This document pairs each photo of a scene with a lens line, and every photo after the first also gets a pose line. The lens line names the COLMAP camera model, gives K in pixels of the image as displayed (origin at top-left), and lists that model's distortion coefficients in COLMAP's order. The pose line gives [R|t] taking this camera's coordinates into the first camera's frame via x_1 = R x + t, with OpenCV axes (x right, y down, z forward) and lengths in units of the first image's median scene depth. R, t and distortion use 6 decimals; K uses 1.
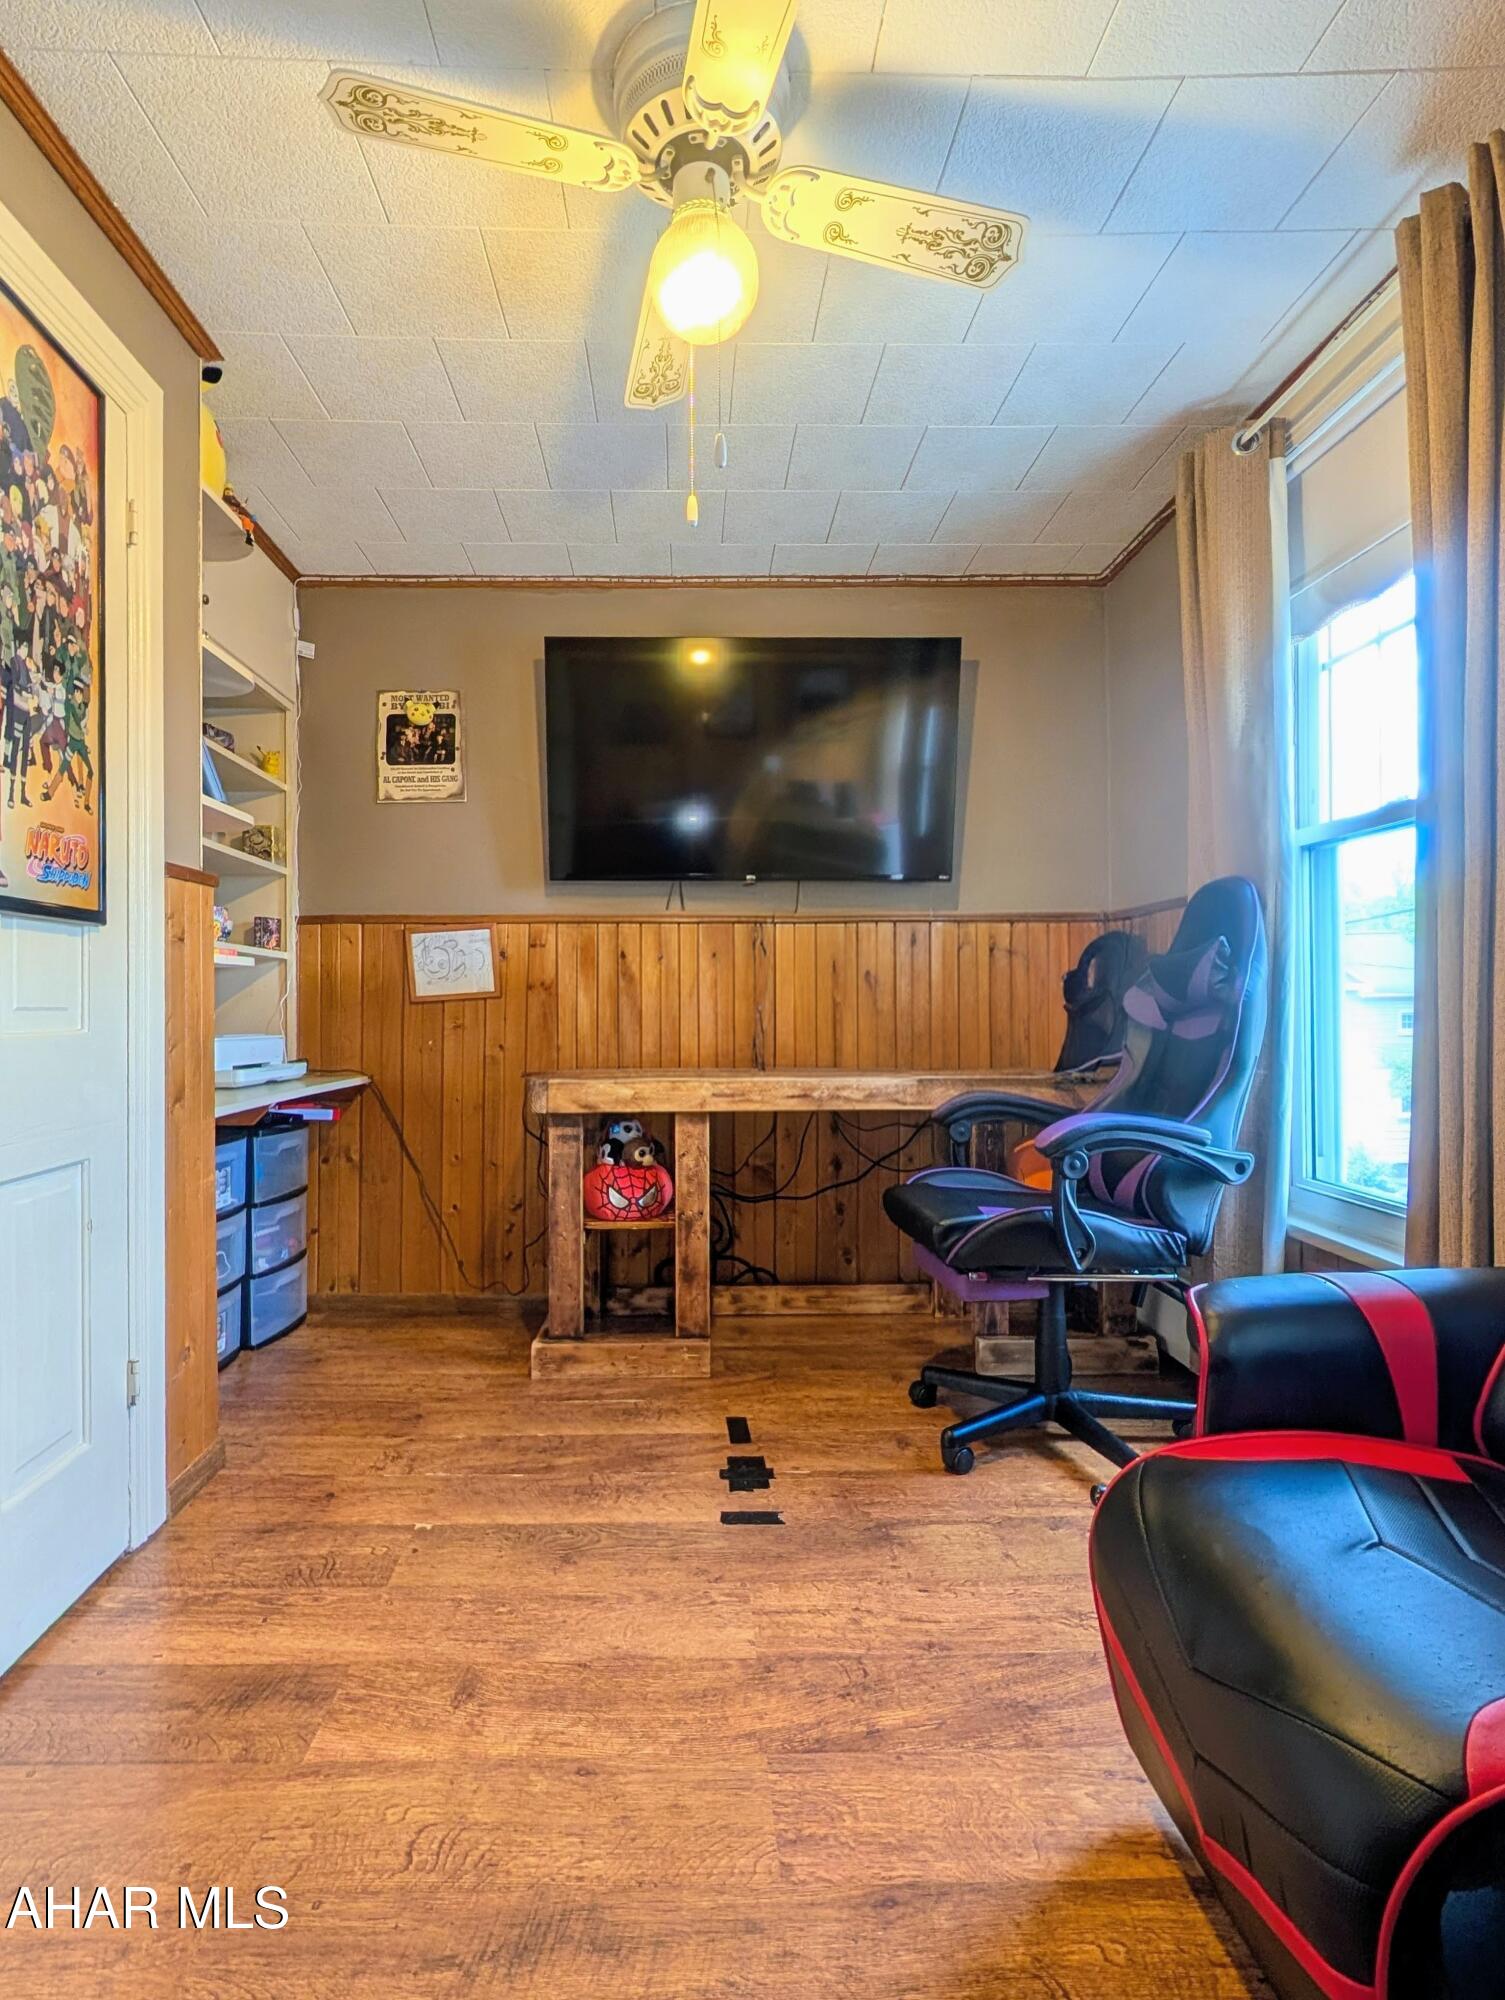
lens RADIAL K [[1127.6, 0, 752.4], [0, 1127.6, 1006.5], [0, 0, 1]] dist [0.003845, 0.001450]
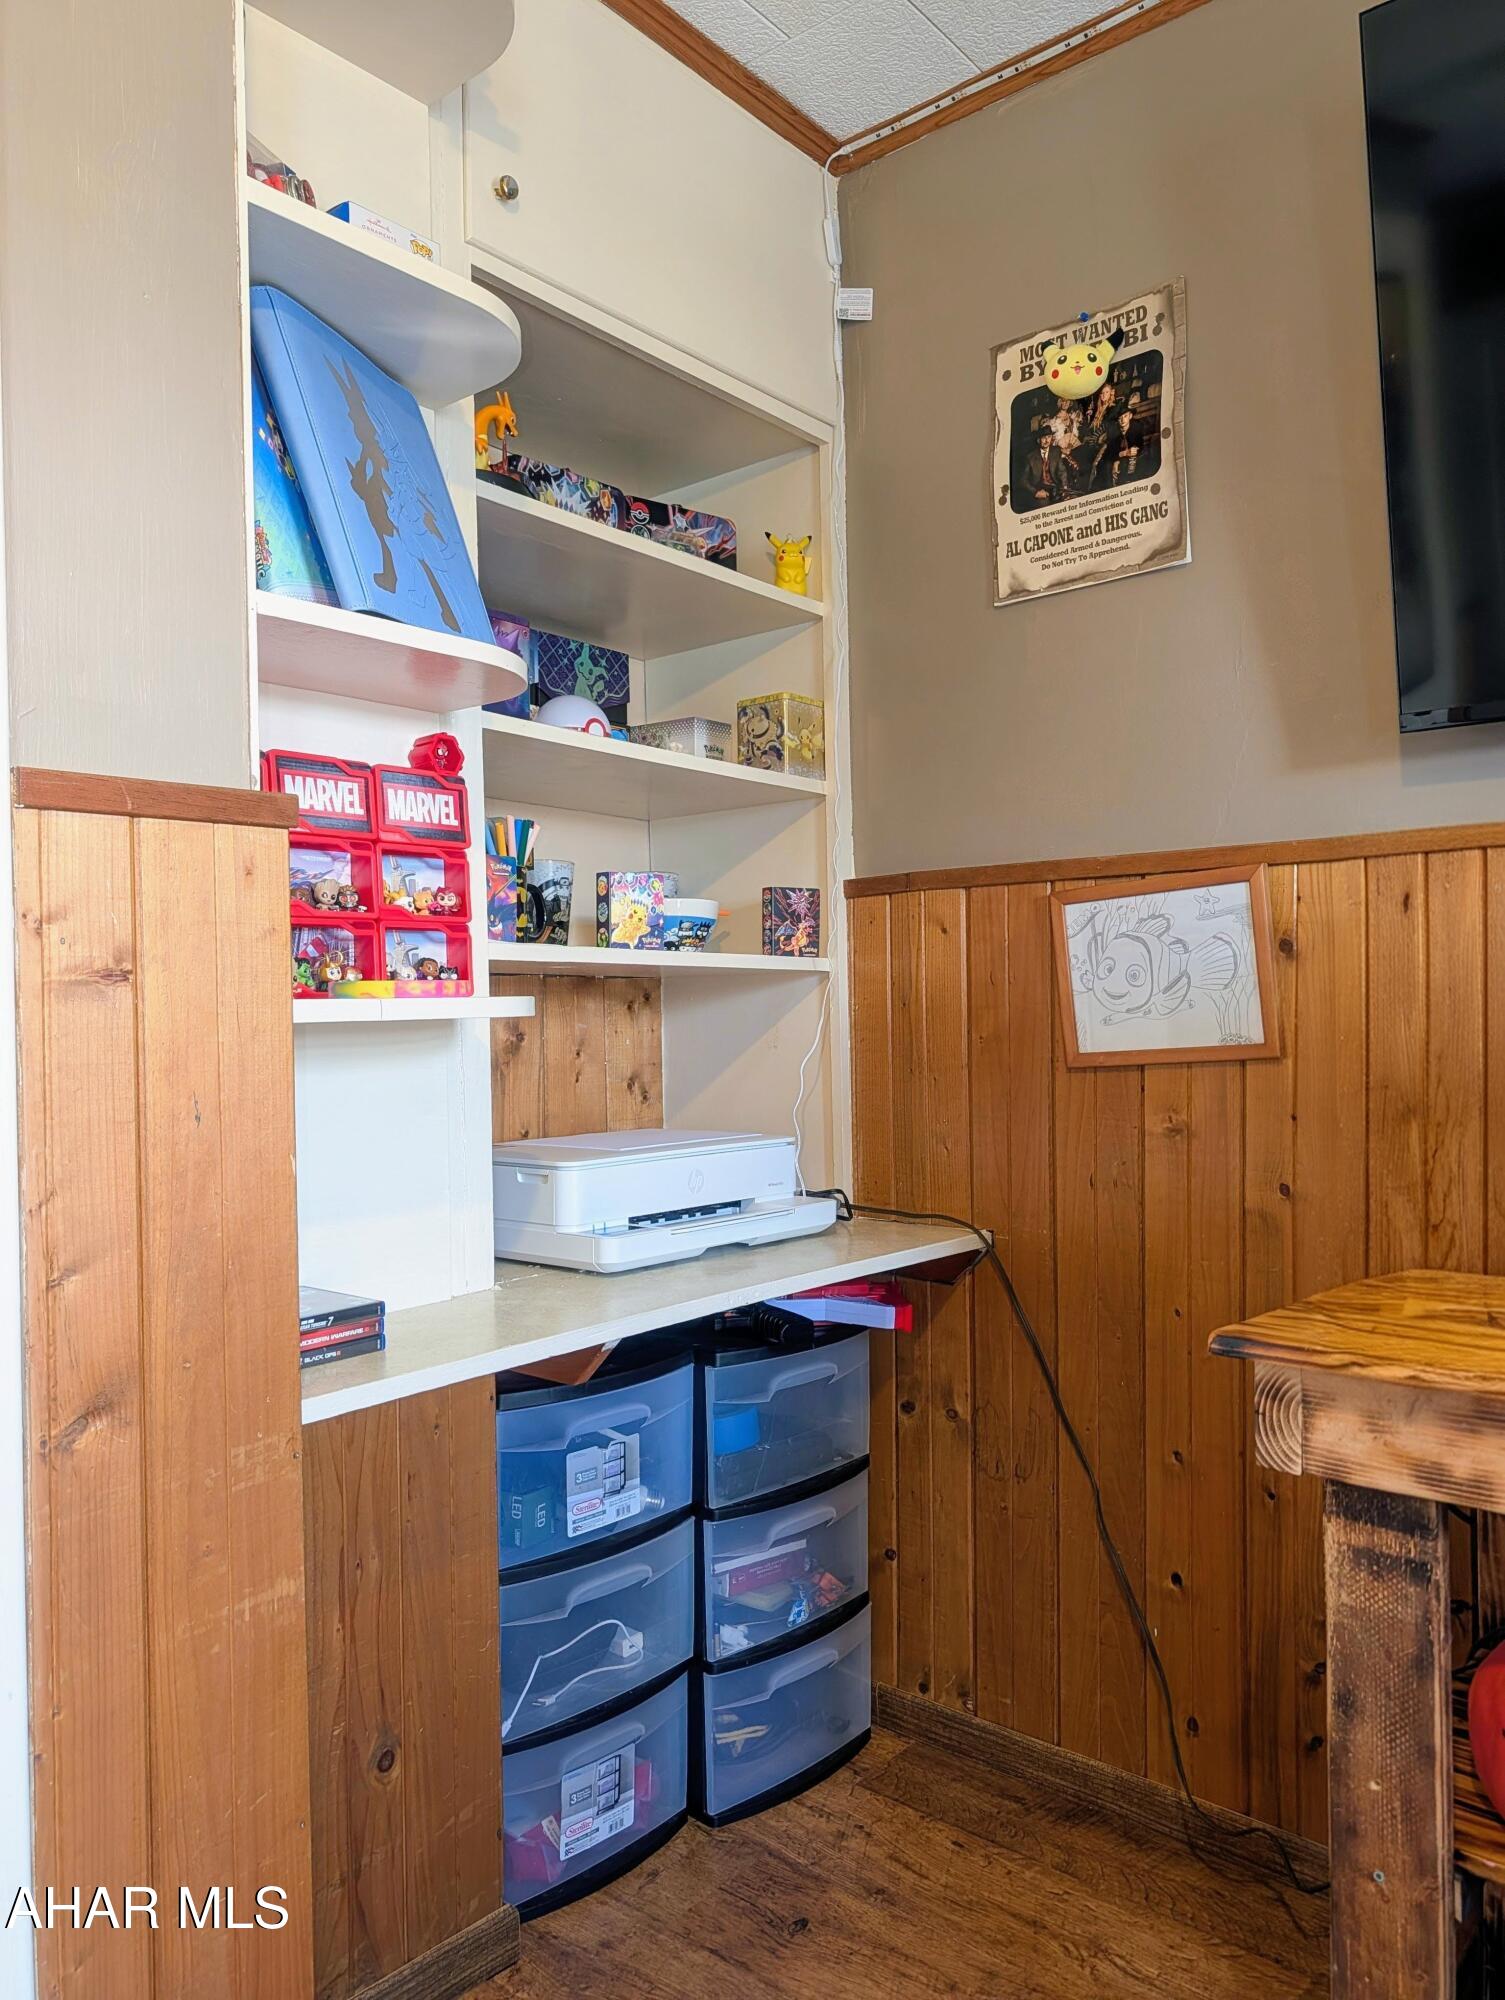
lens RADIAL K [[1443.8, 0, 754.4], [0, 1443.8, 1000.8], [0, 0, 1]] dist [0.011430, -0.008455]
pose [[0.725141, -0.004423, -0.688586, -0.016777], [0.013585, 0.999877, 0.007884, -0.034795], [0.688467, -0.015072, 0.725111, 0.533578]]
